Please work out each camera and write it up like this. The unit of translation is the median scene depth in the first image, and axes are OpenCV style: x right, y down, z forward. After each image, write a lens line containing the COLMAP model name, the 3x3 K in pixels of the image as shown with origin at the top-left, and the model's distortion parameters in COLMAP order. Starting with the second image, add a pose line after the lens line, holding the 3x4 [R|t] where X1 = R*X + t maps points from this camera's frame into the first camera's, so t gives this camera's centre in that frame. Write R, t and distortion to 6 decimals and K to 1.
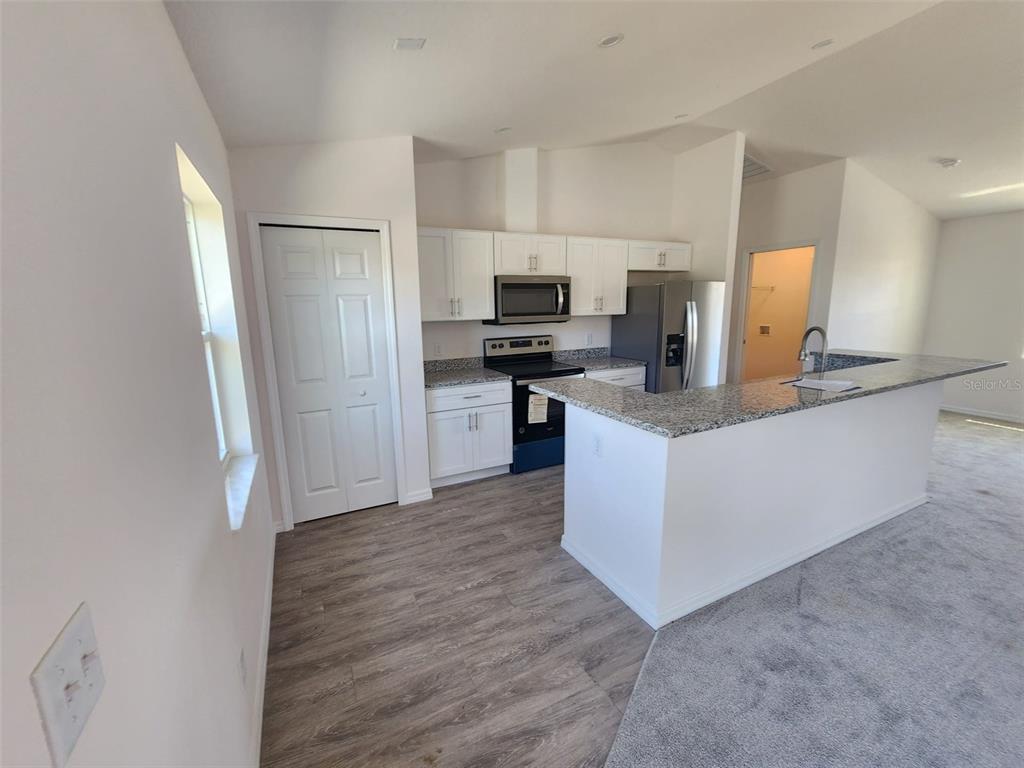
lens RADIAL K [[413.9, 0, 492.3], [0, 413.9, 381.2], [0, 0, 1]] dist [0.001162, -0.000243]
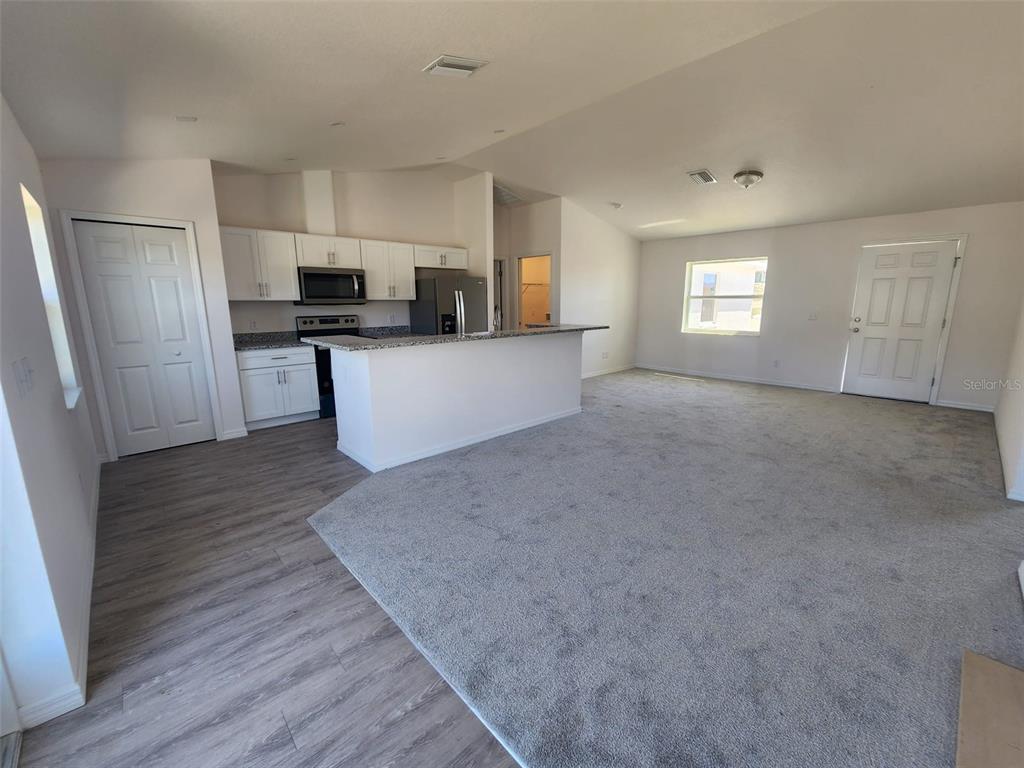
lens RADIAL K [[420.8, 0, 508.3], [0, 420.8, 384.1], [0, 0, 1]] dist [-0.000119, -0.000273]
pose [[0.955158, -0.044128, 0.292790, 0.237724], [0.041763, 0.999025, 0.014327, 0.124358], [-0.293137, -0.001456, 0.956069, -0.468845]]
